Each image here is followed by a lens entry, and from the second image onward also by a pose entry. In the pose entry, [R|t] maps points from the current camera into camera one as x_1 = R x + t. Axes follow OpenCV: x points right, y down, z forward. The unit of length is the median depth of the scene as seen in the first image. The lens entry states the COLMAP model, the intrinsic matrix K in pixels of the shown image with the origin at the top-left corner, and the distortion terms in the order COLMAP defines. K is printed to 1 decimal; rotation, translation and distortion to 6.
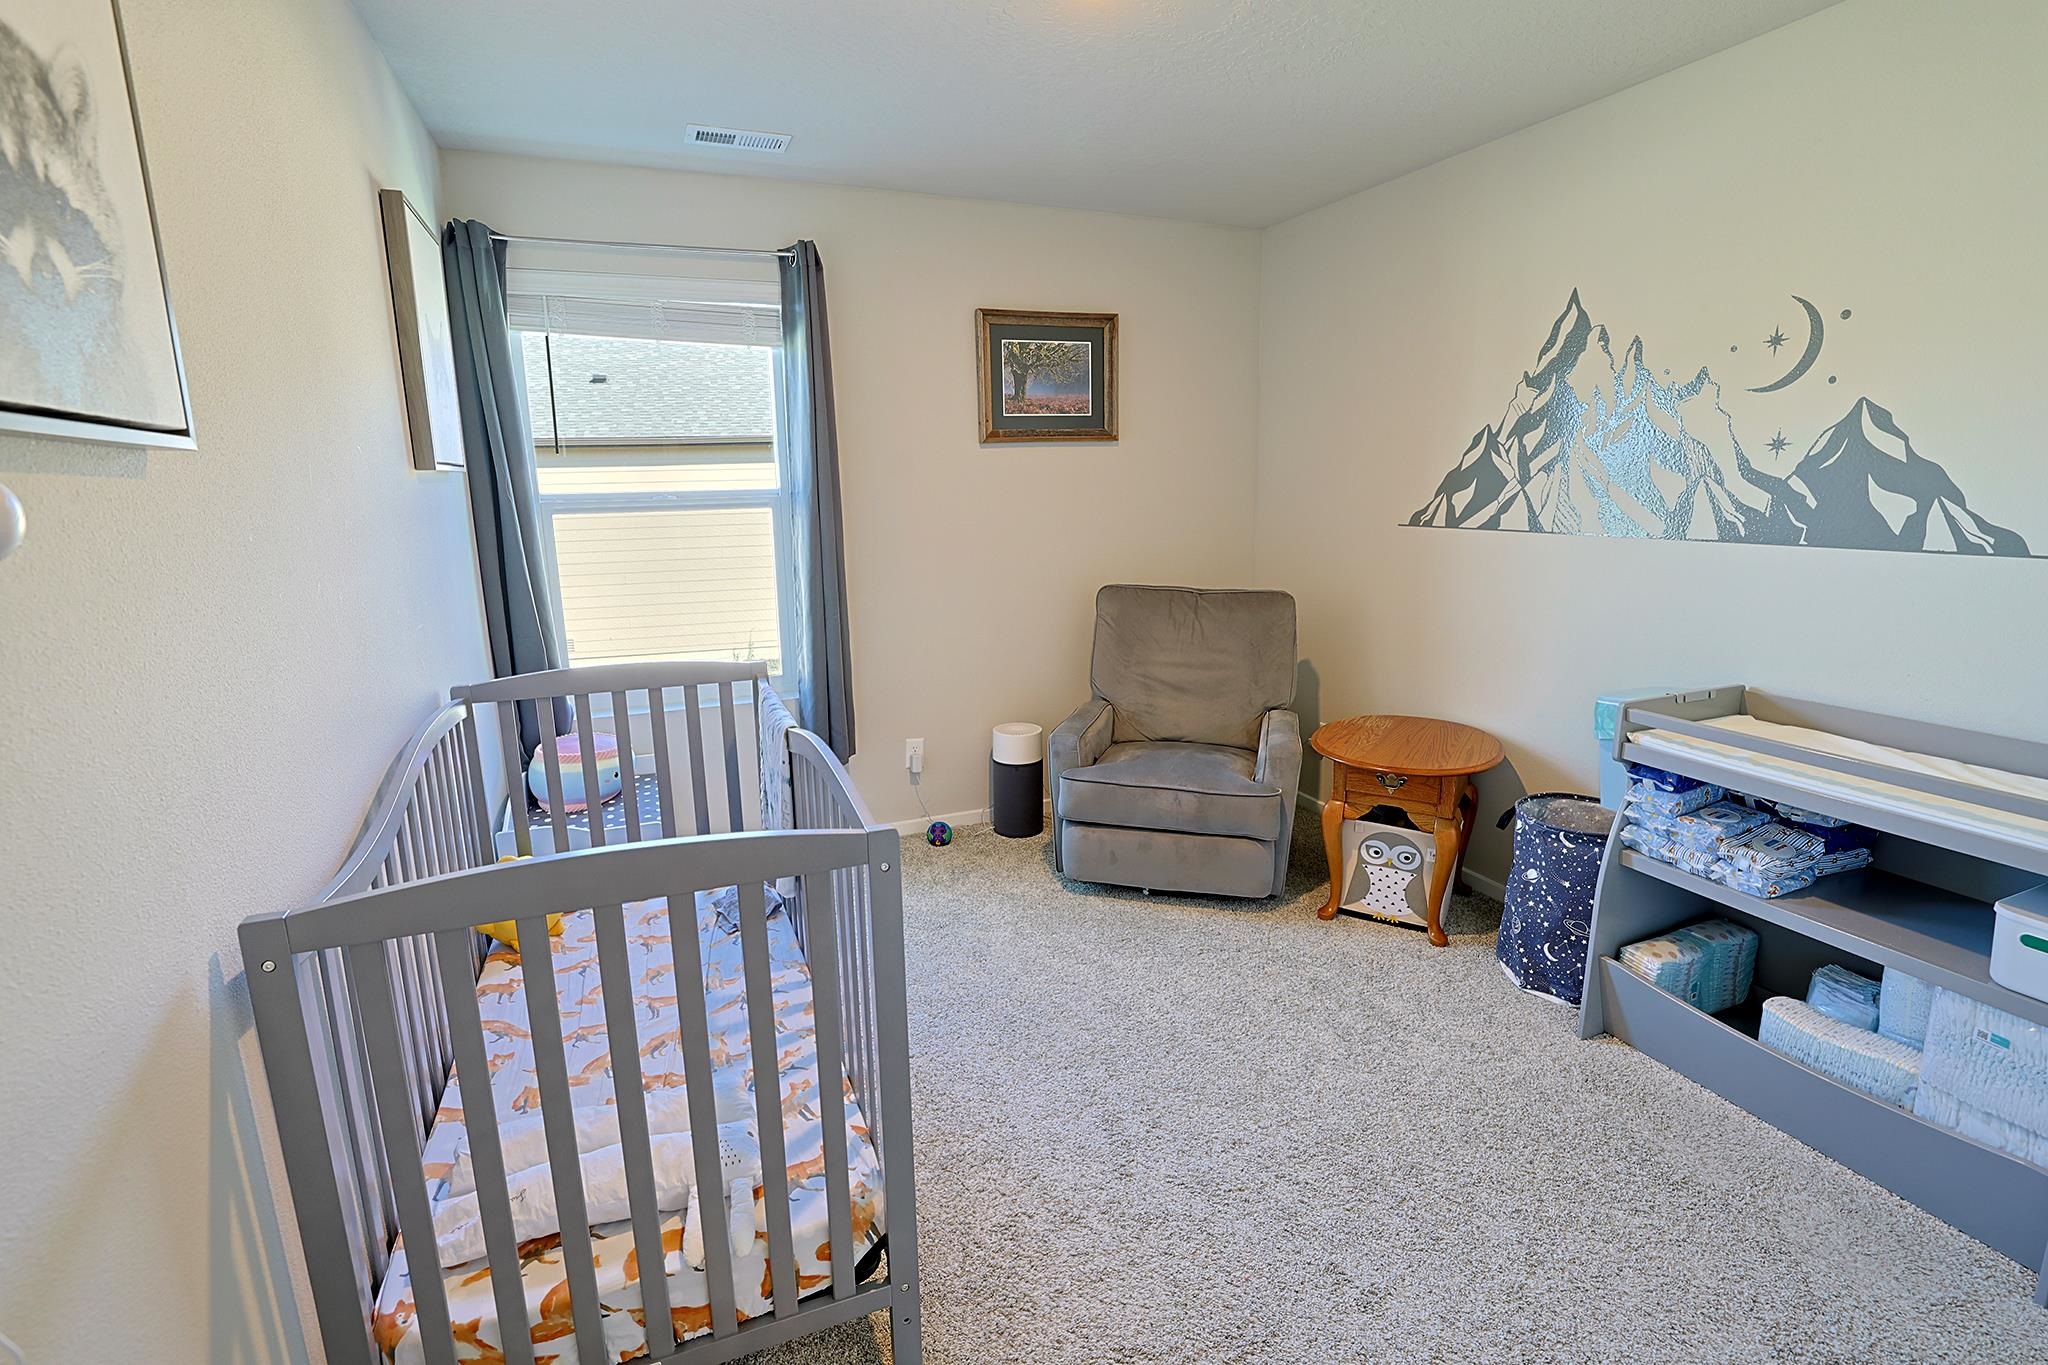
lens RADIAL K [[928.7, 0, 1021.9], [0, 928.7, 679.6], [0, 0, 1]] dist [-0.041261, 0.013629]
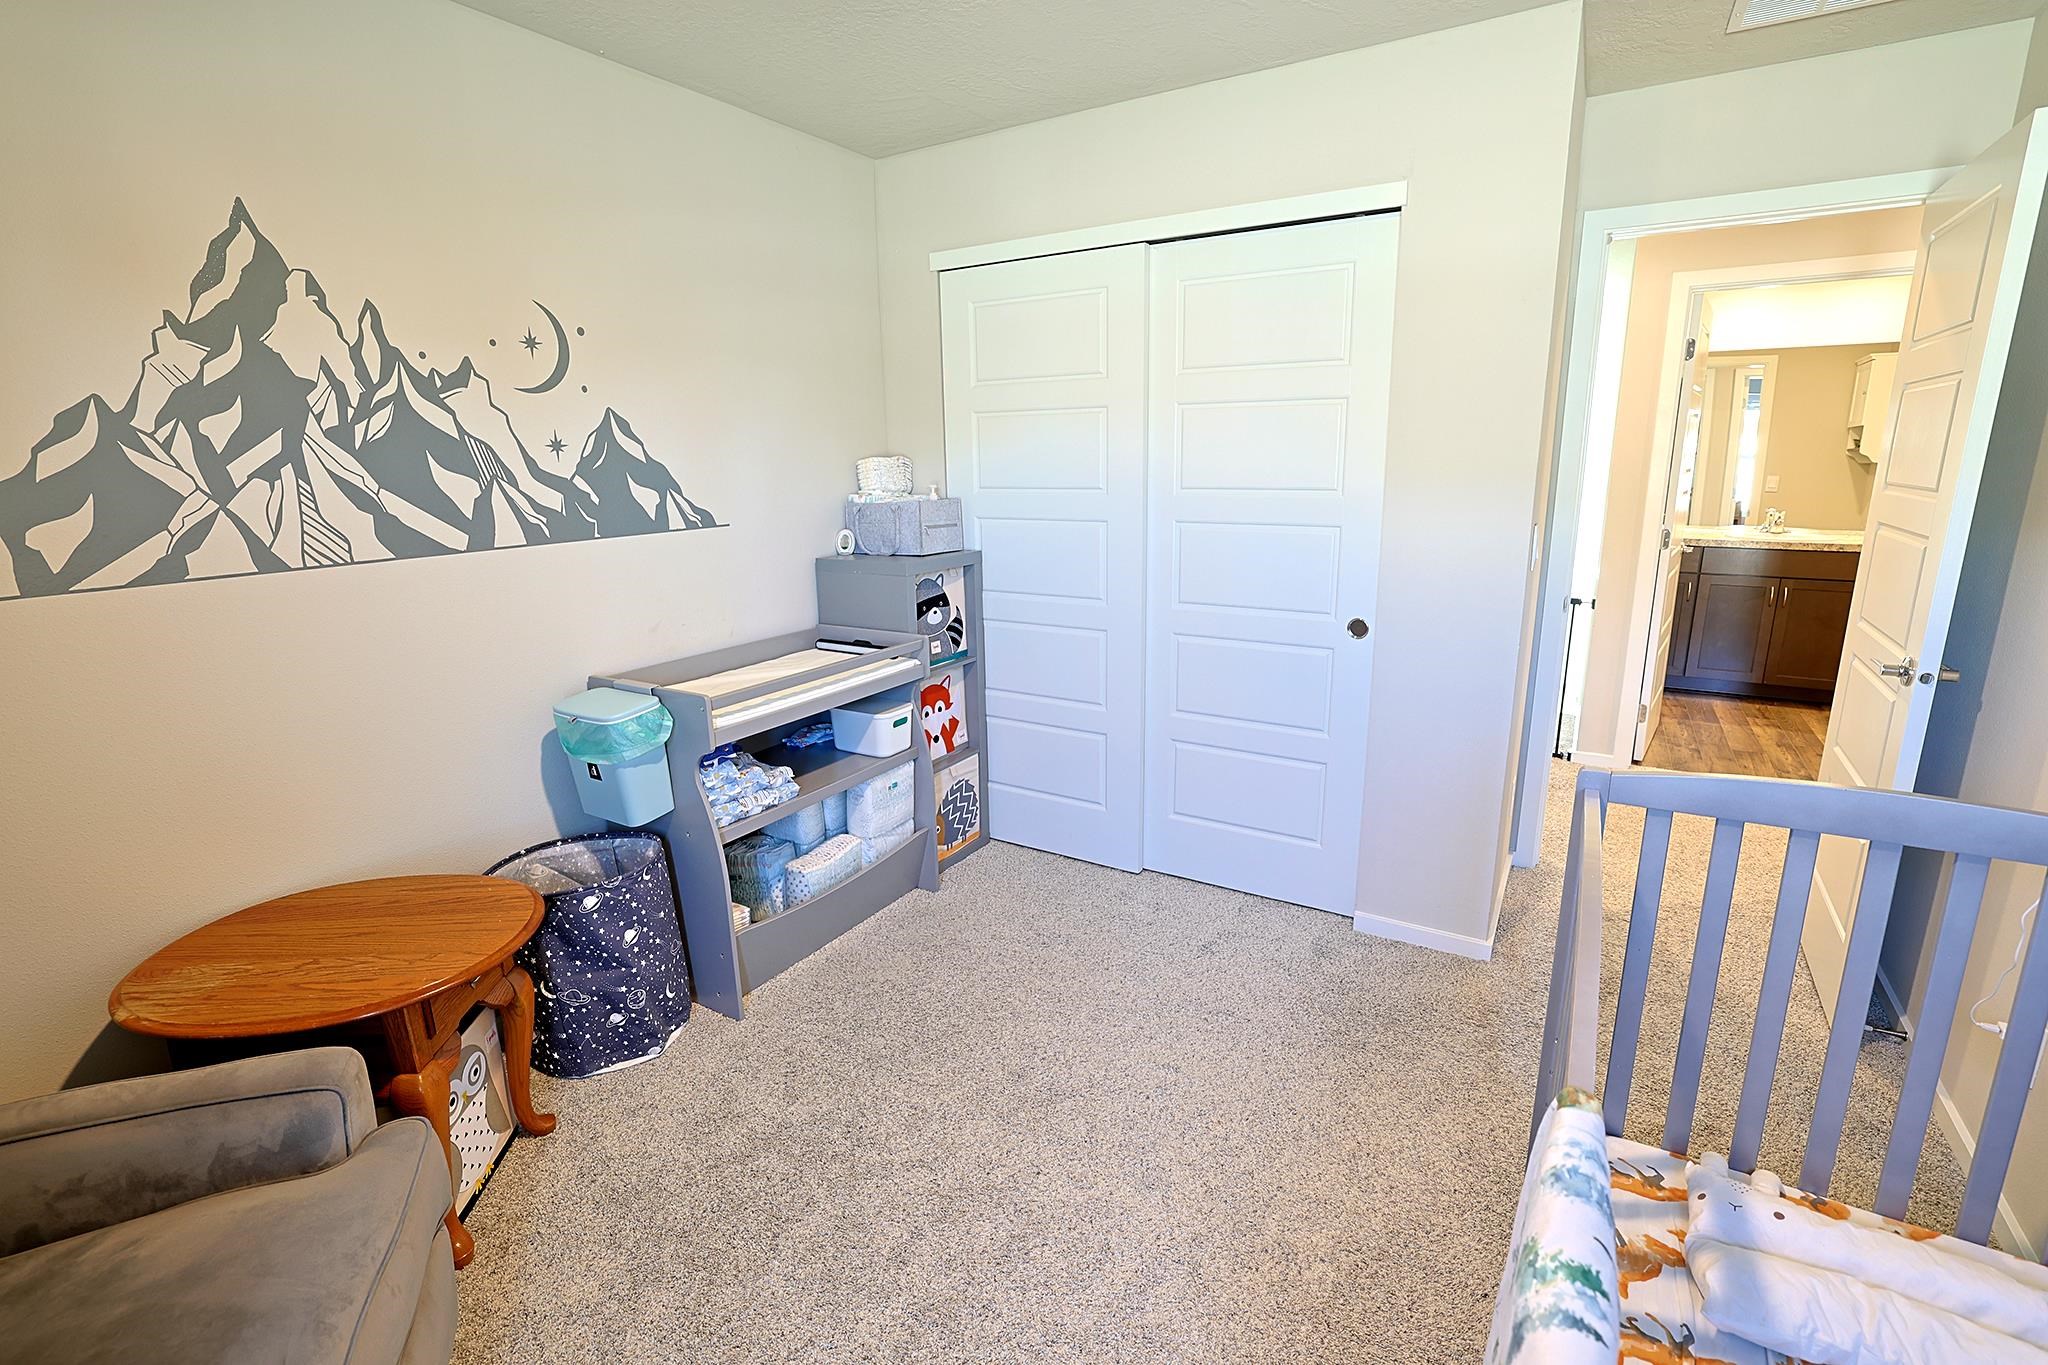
lens RADIAL K [[928.7, 0, 1023.1], [0, 928.7, 673.1], [0, 0, 1]] dist [-0.041261, 0.013629]
pose [[-0.584349, -0.162345, 0.795098, -0.333466], [0.194670, 0.923132, 0.331558, -0.248376], [-0.787807, 0.348527, -0.507828, 1.133817]]
